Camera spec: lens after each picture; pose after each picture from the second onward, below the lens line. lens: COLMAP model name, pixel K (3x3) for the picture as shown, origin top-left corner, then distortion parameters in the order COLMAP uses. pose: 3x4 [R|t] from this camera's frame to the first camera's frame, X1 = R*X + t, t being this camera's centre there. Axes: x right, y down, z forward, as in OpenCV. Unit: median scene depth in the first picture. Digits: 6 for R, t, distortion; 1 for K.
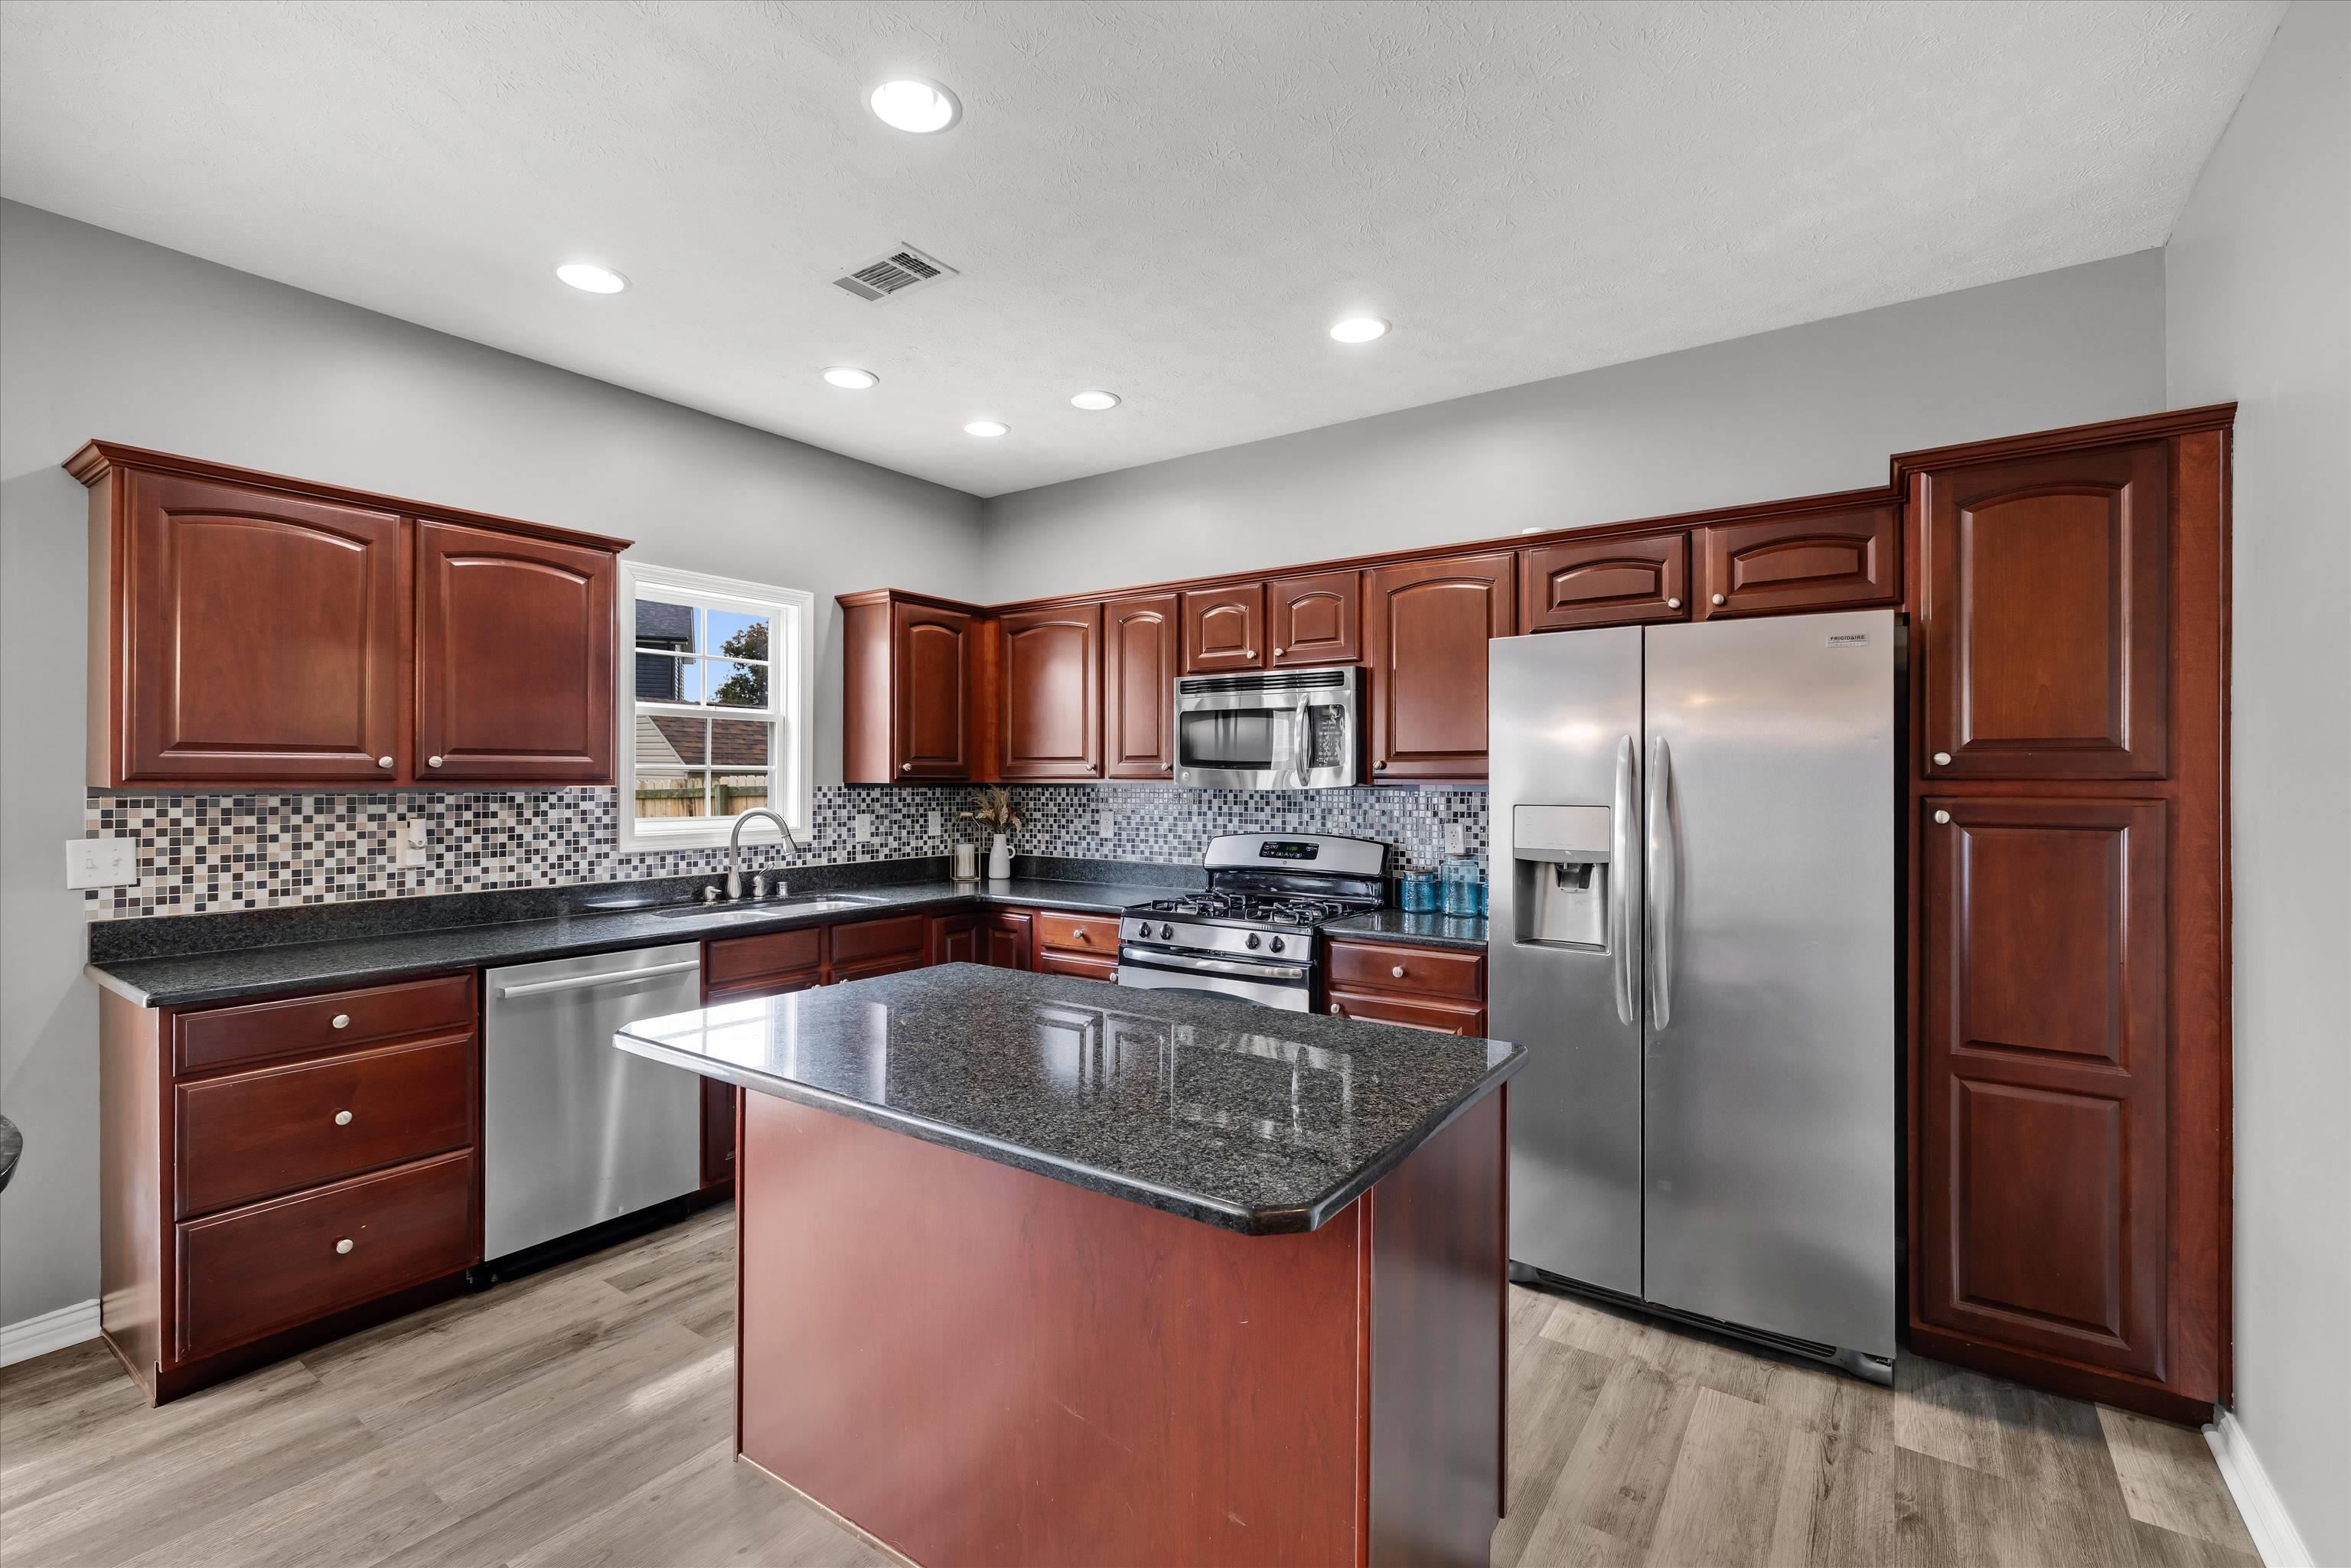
lens RADIAL K [[1027.9, 0, 1160.2], [0, 1027.9, 775.7], [0, 0, 1]] dist [-0.003068, 0.001889]
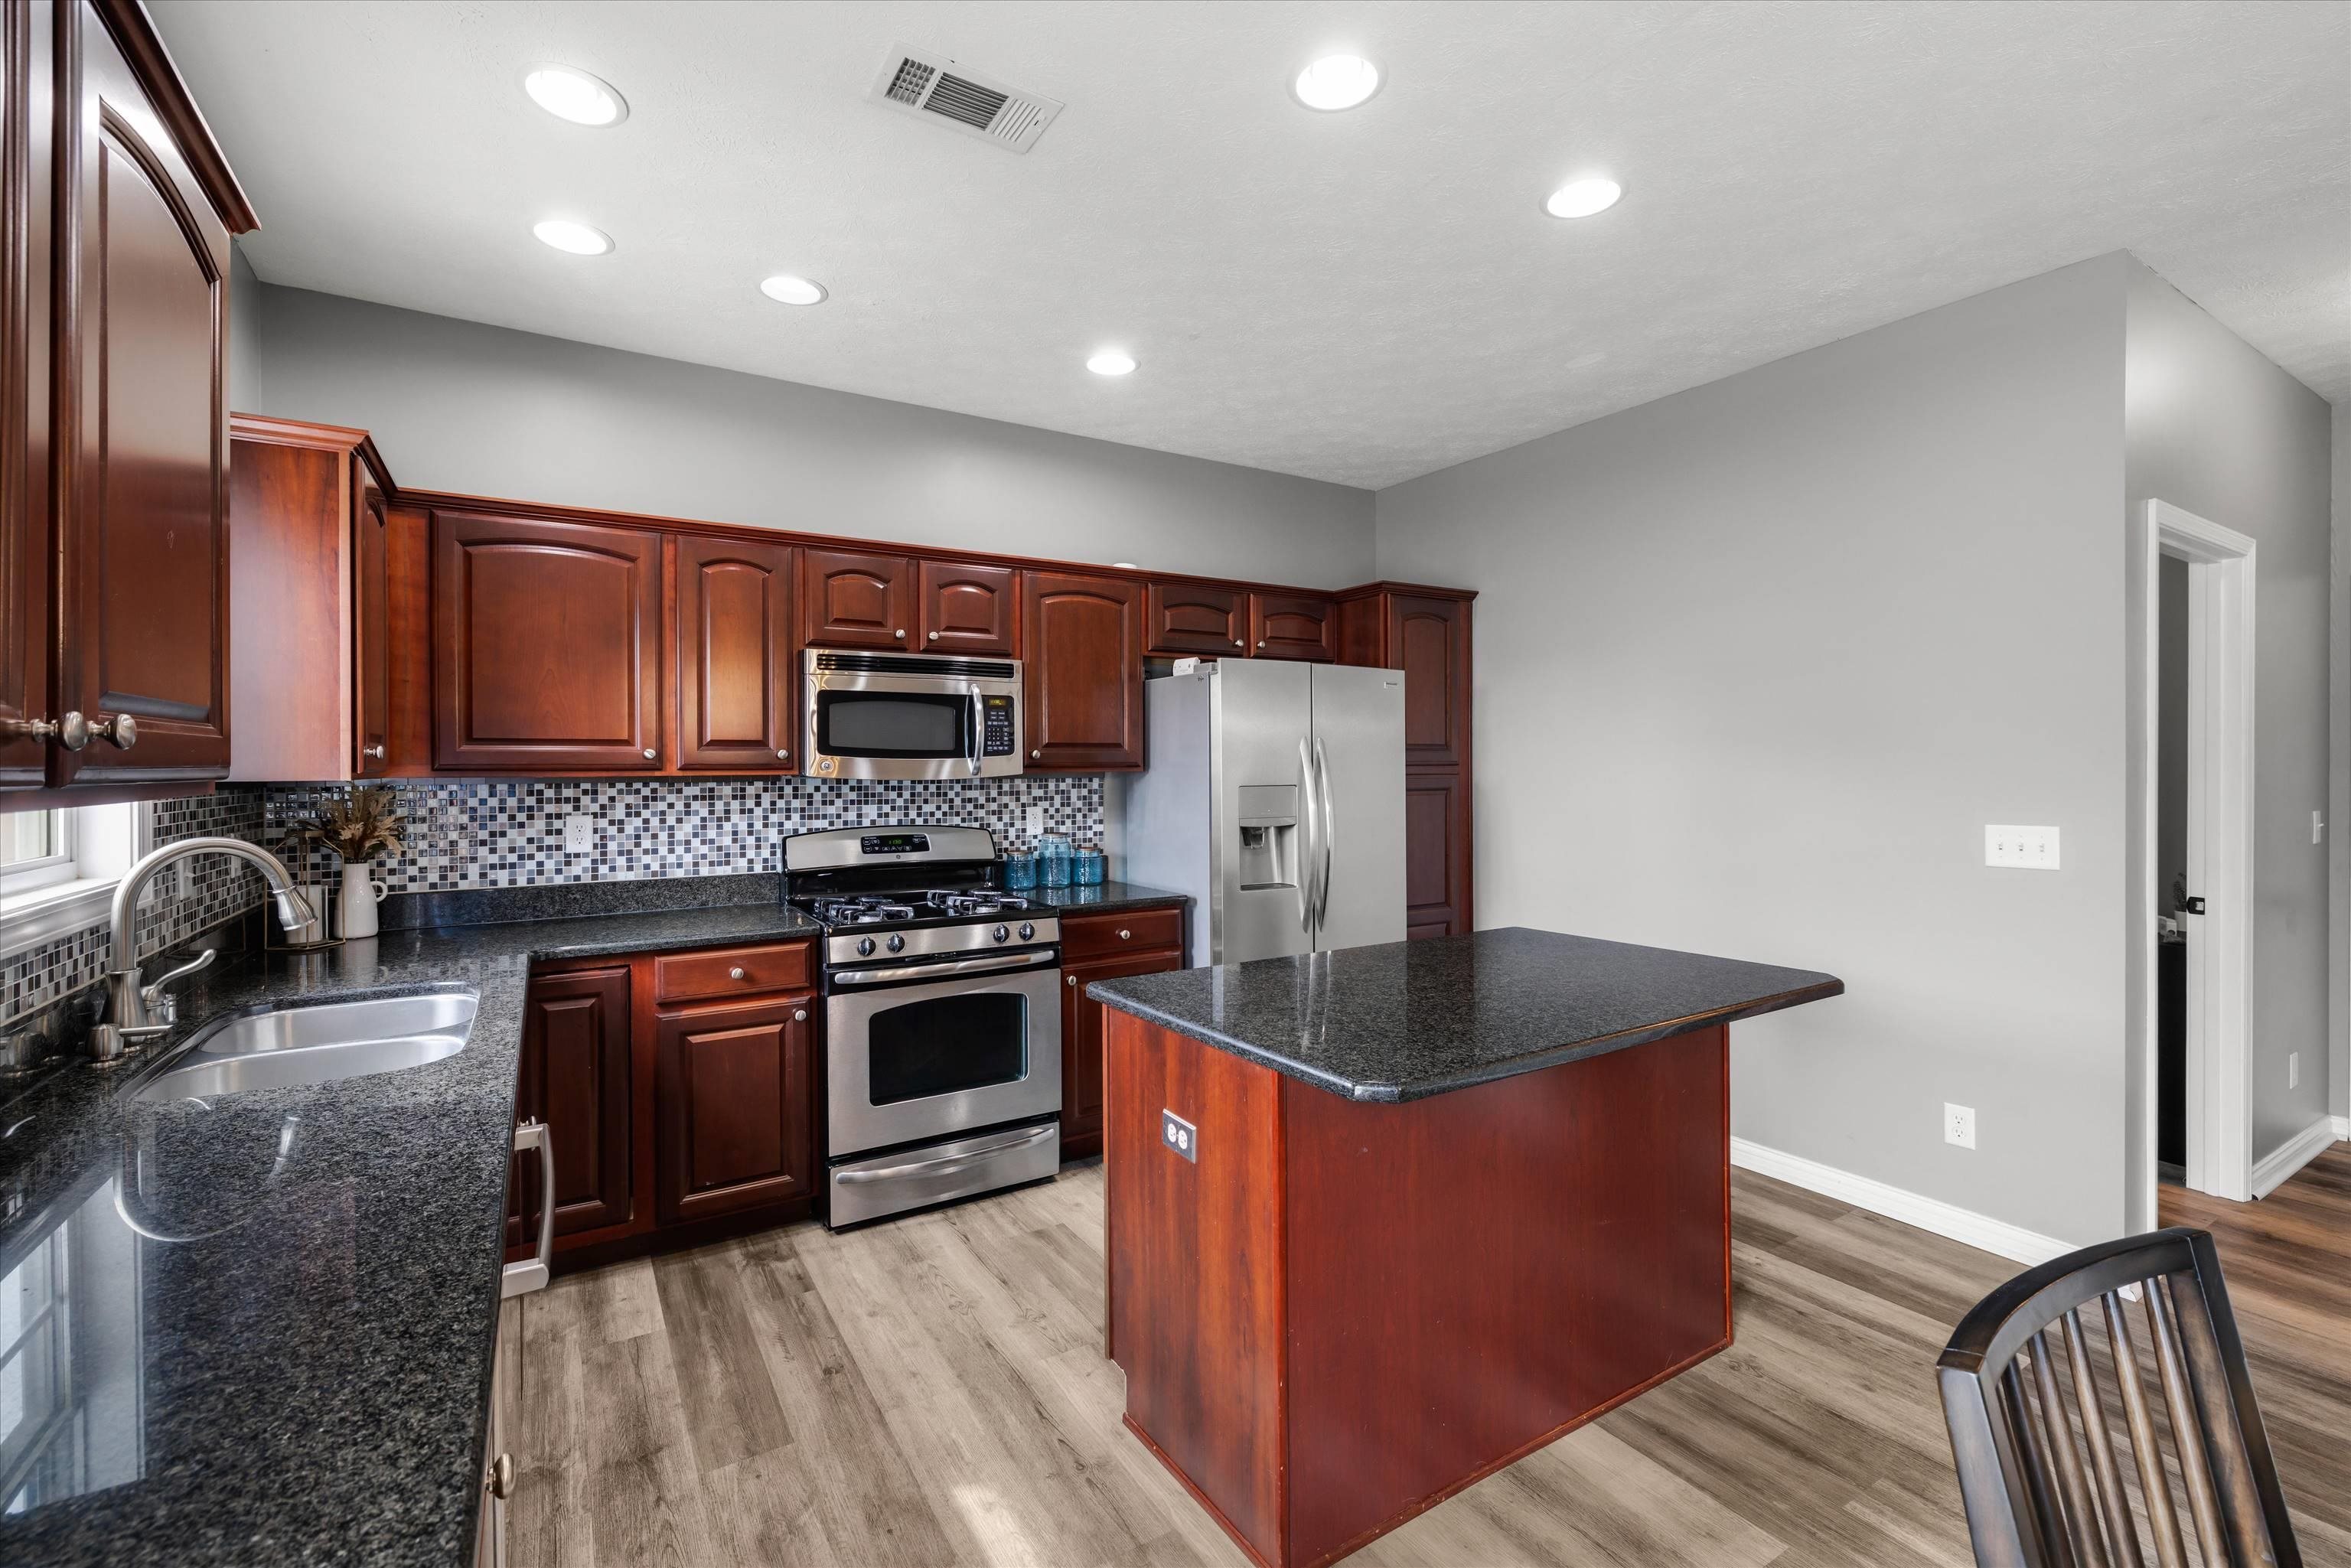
lens RADIAL K [[1027.9, 0, 1171.8], [0, 1027.9, 776.1], [0, 0, 1]] dist [-0.003068, 0.001889]
pose [[0.387962, -0.013537, 0.921576, -0.694039], [0.002232, 0.999903, 0.013748, -0.001960], [-0.921672, -0.003277, 0.387955, 0.433478]]
